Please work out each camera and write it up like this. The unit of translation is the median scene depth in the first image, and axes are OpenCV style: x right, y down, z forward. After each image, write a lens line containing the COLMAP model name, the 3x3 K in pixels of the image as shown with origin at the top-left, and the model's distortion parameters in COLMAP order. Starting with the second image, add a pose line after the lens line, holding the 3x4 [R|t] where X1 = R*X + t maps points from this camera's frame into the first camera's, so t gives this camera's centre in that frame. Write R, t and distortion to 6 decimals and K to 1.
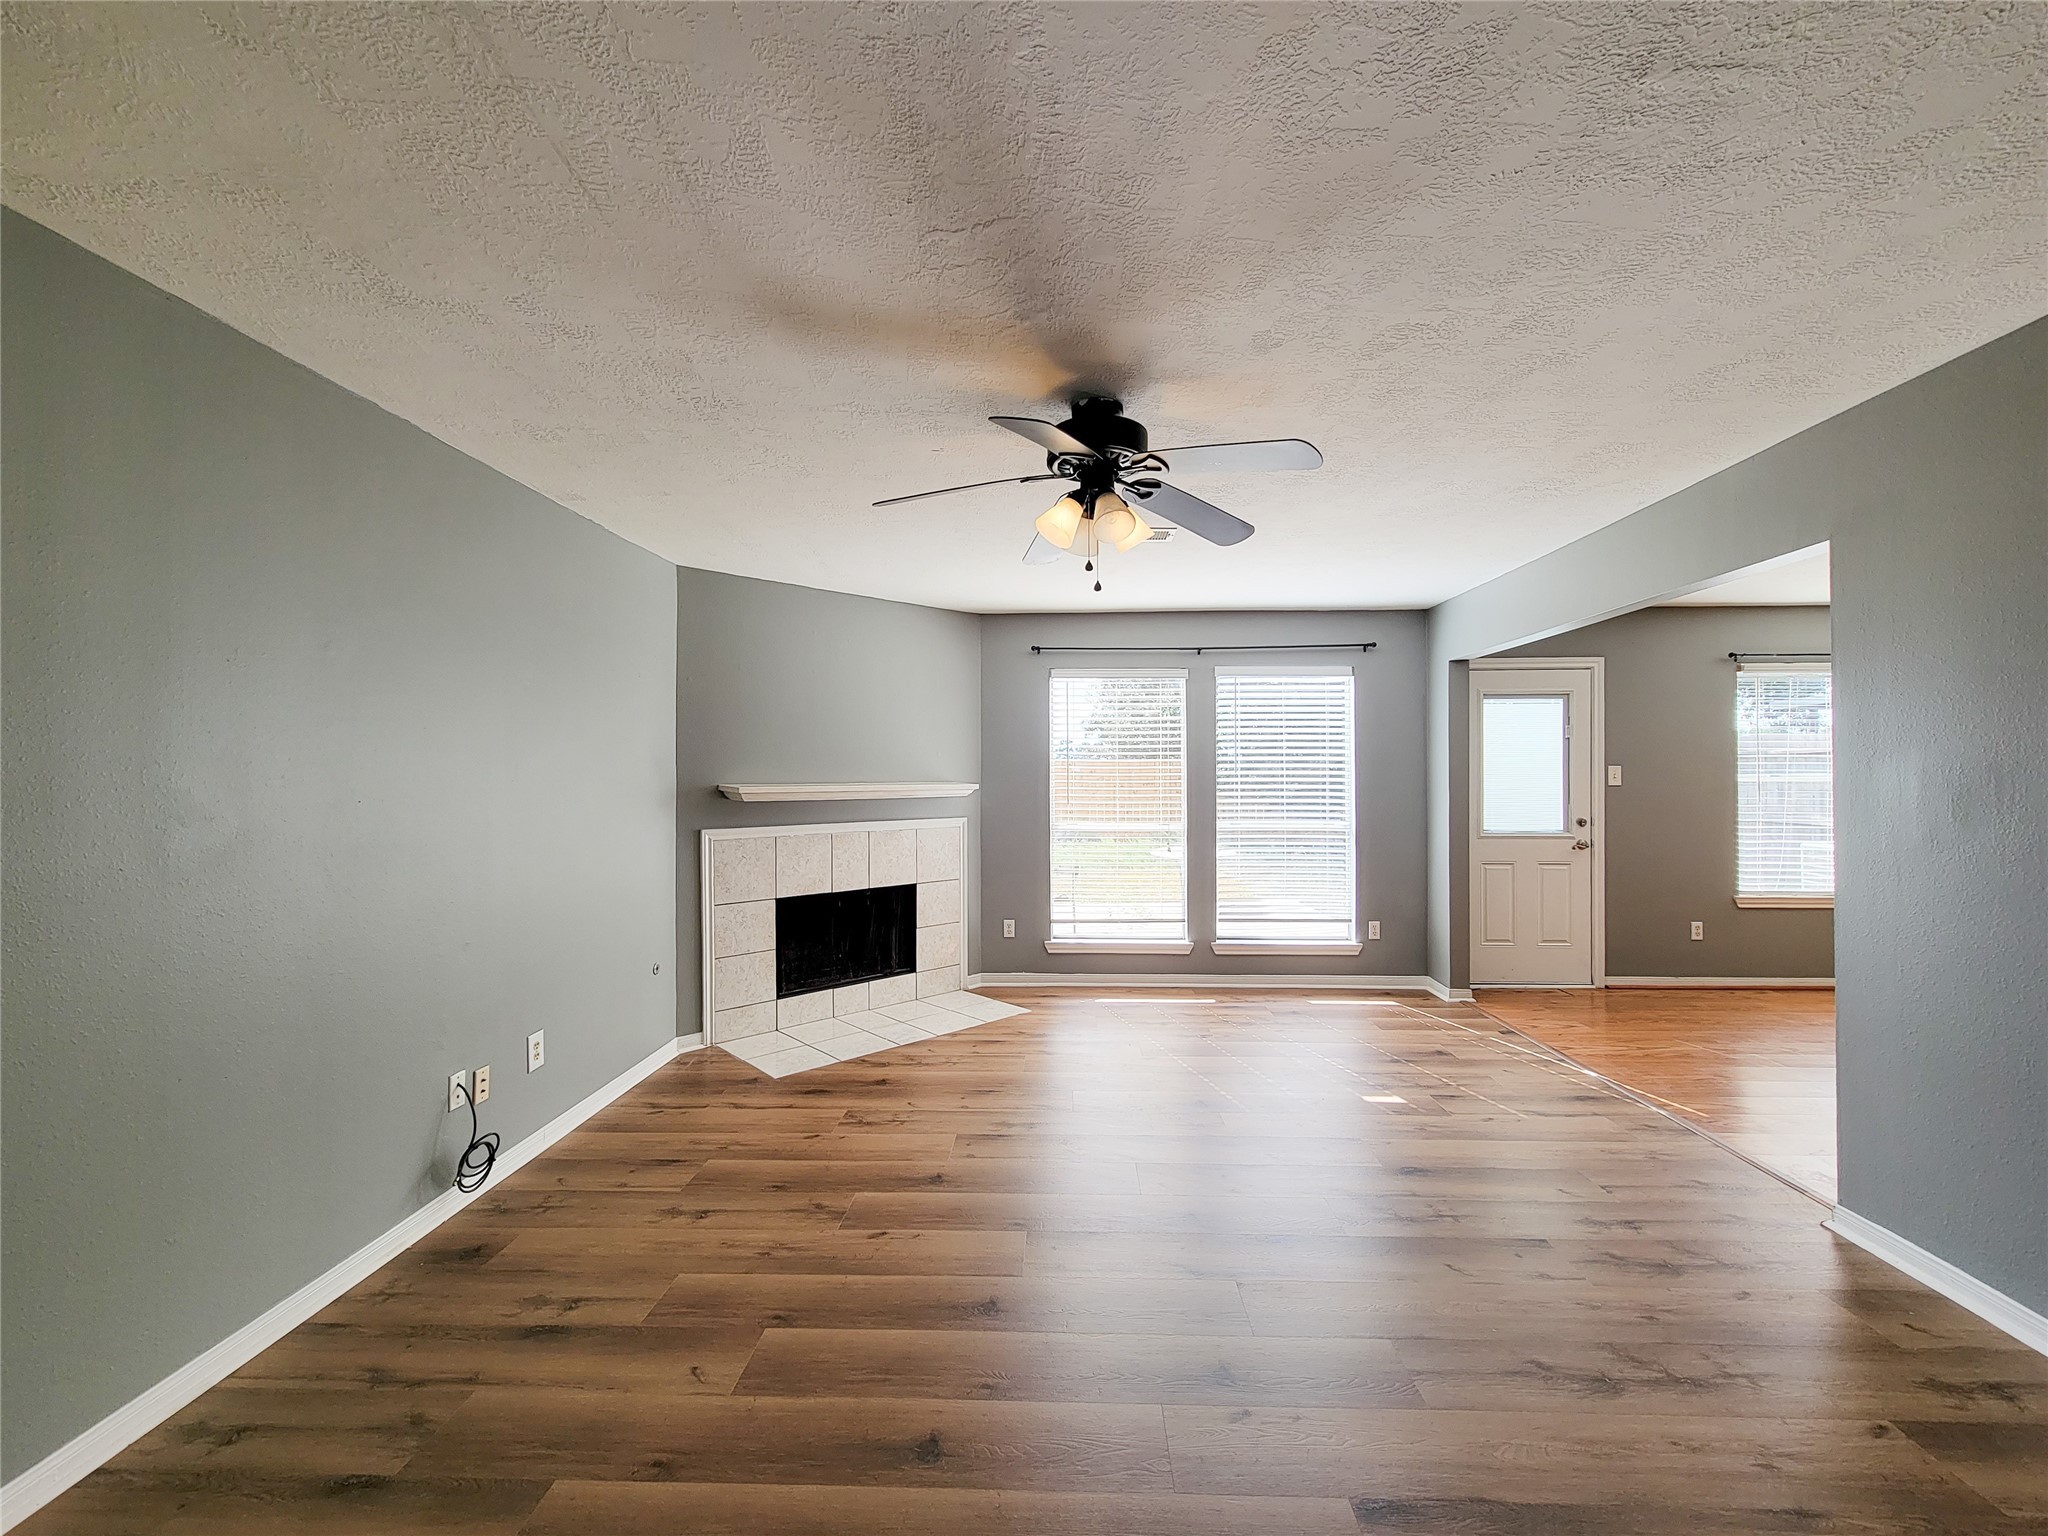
lens RADIAL K [[834.6, 0, 1029.3], [0, 834.6, 776.4], [0, 0, 1]] dist [0.002873, -0.003998]
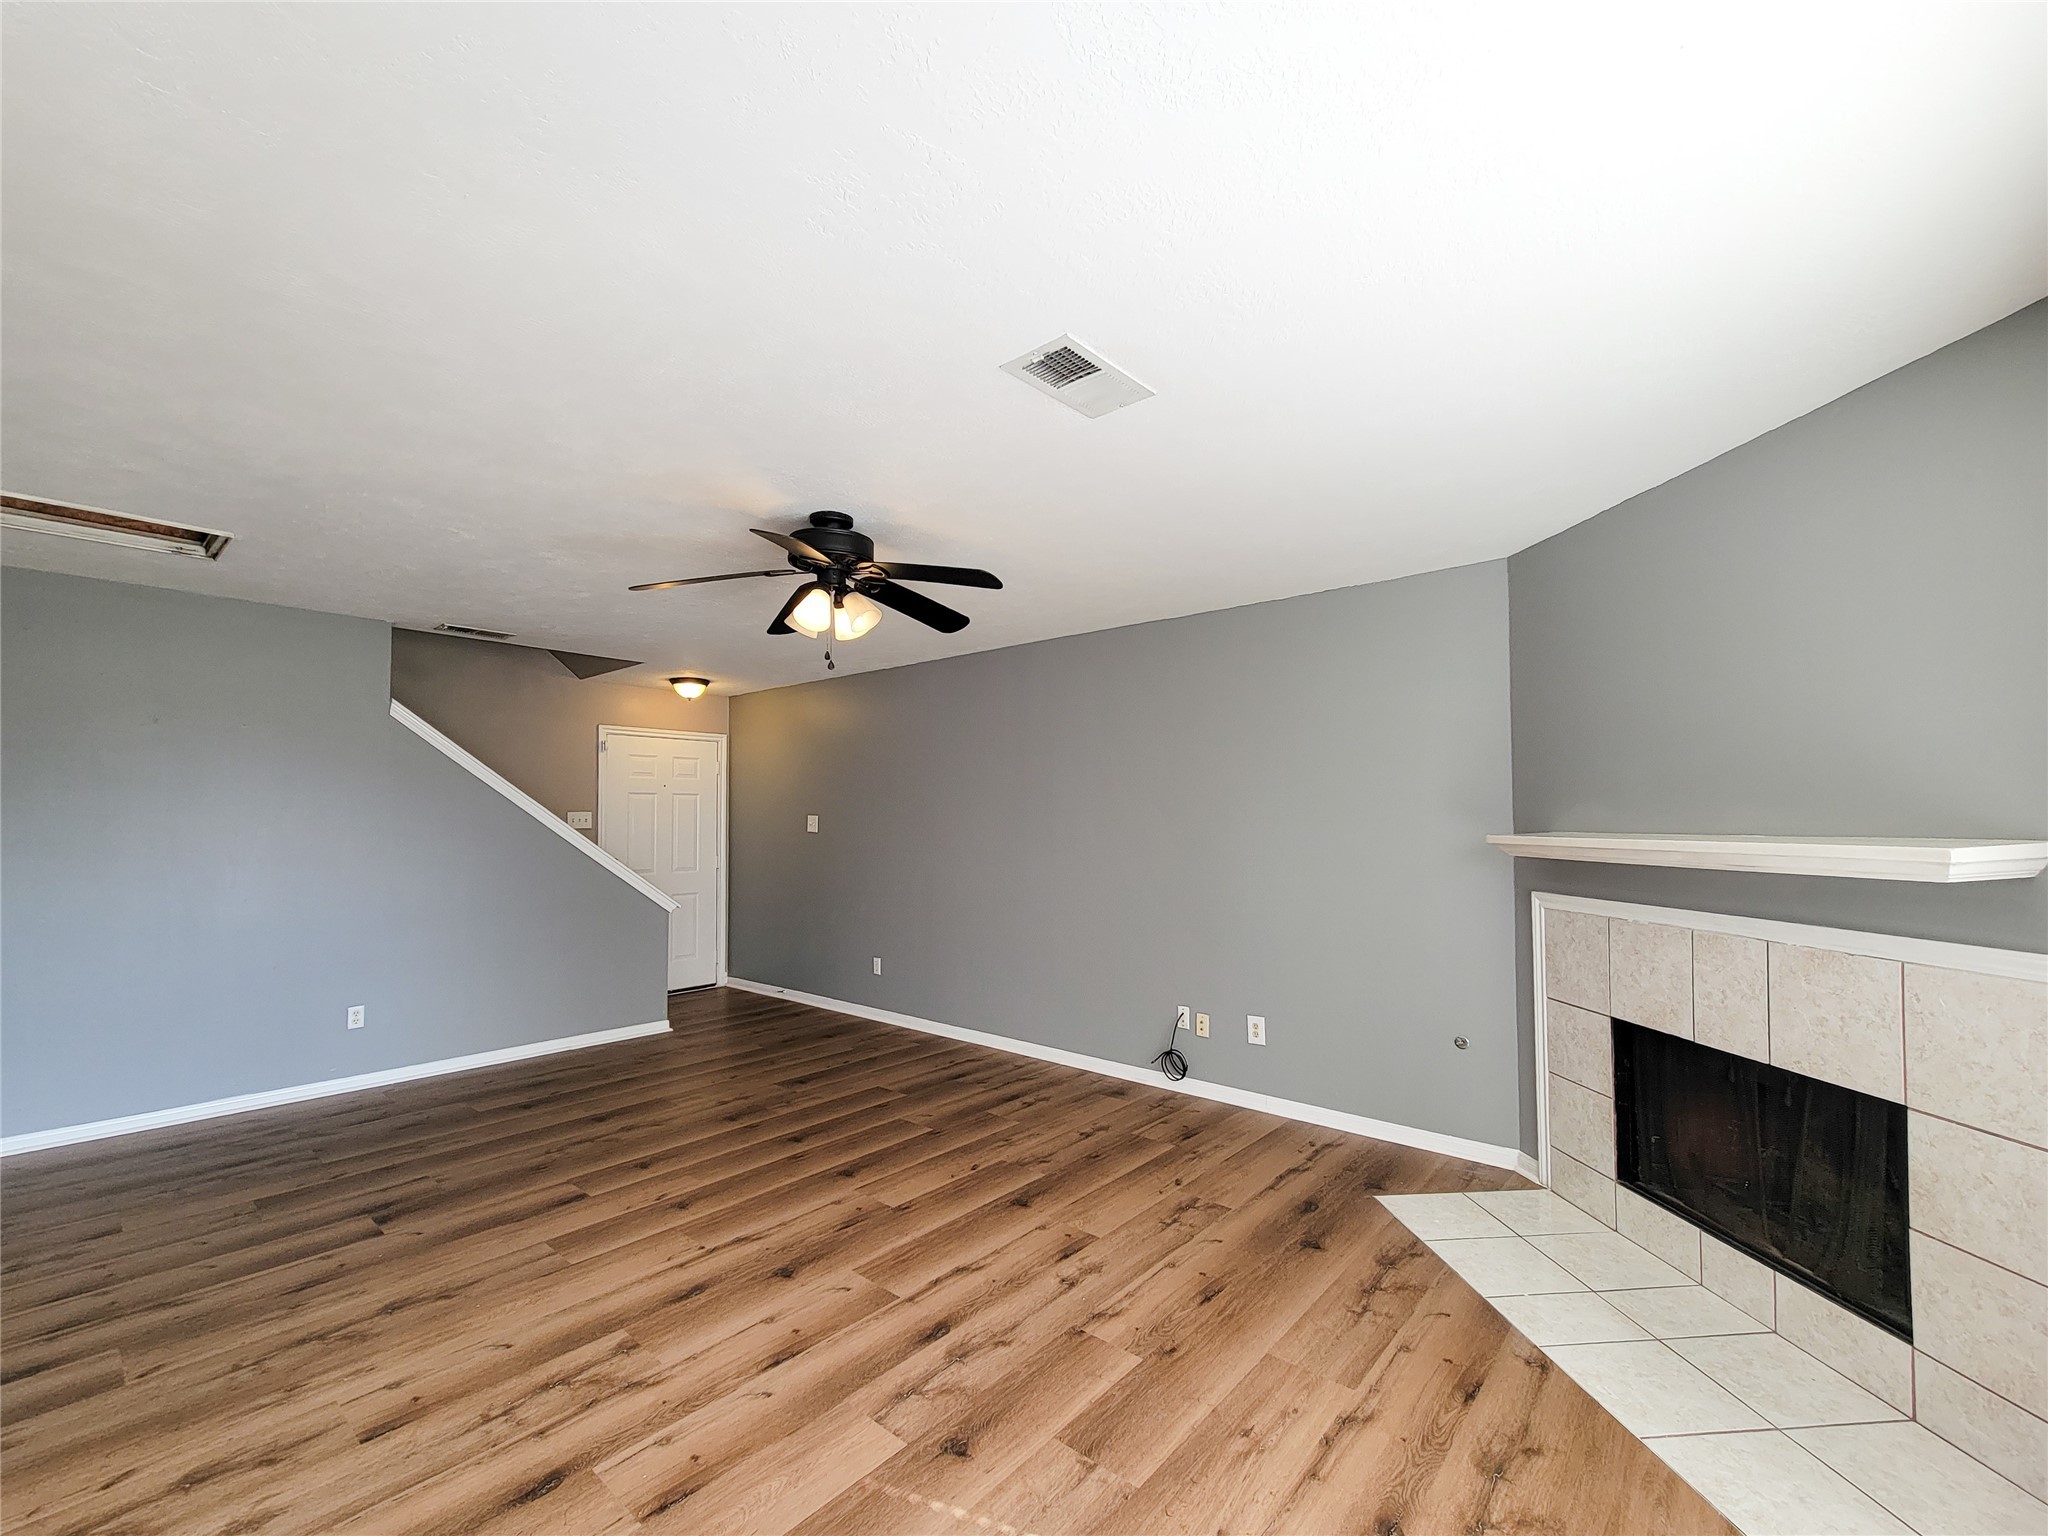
lens RADIAL K [[834.6, 0, 1029.3], [0, 834.6, 776.4], [0, 0, 1]] dist [0.002873, -0.003998]
pose [[-0.602277, -0.036602, -0.797448, 0.621663], [0.002685, 0.998850, -0.047874, -0.006631], [0.798283, -0.030975, -0.601486, 1.383093]]
